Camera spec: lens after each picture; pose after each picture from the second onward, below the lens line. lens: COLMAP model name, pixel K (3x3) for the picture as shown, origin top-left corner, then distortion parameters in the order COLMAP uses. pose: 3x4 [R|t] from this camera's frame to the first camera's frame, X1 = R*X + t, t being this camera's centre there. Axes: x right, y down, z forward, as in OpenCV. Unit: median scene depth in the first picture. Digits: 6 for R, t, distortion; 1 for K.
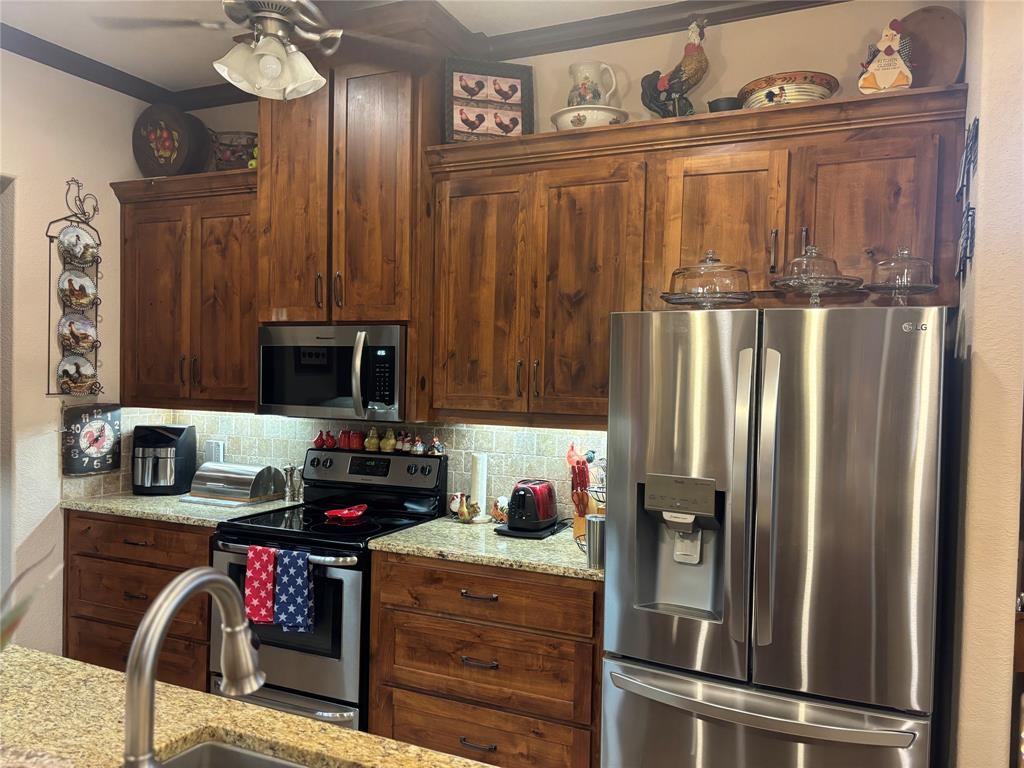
lens RADIAL K [[774.7, 0, 511.8], [0, 774.7, 385.2], [0, 0, 1]] dist [0.040437, -0.045585]
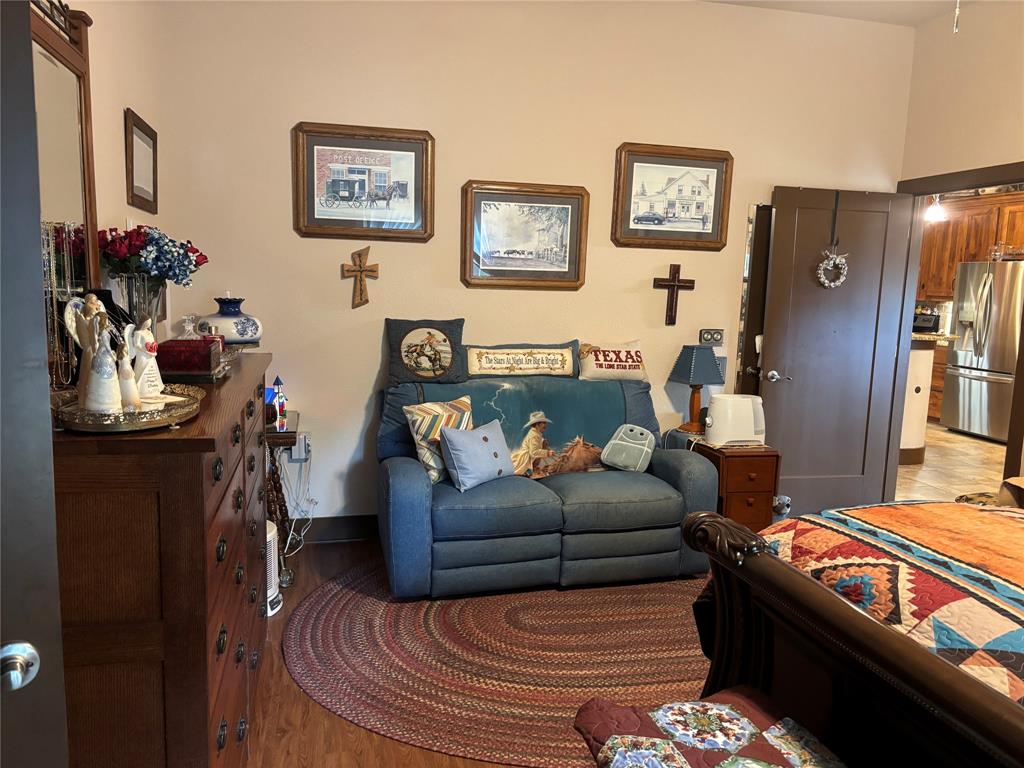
lens RADIAL K [[774.7, 0, 512.6], [0, 774.7, 385.2], [0, 0, 1]] dist [0.040437, -0.045585]
pose [[0.615023, 0.107208, -0.781187, 1.259474], [-0.036593, 0.993527, 0.107540, 0.107319], [0.787660, -0.037554, 0.614965, -1.991604]]
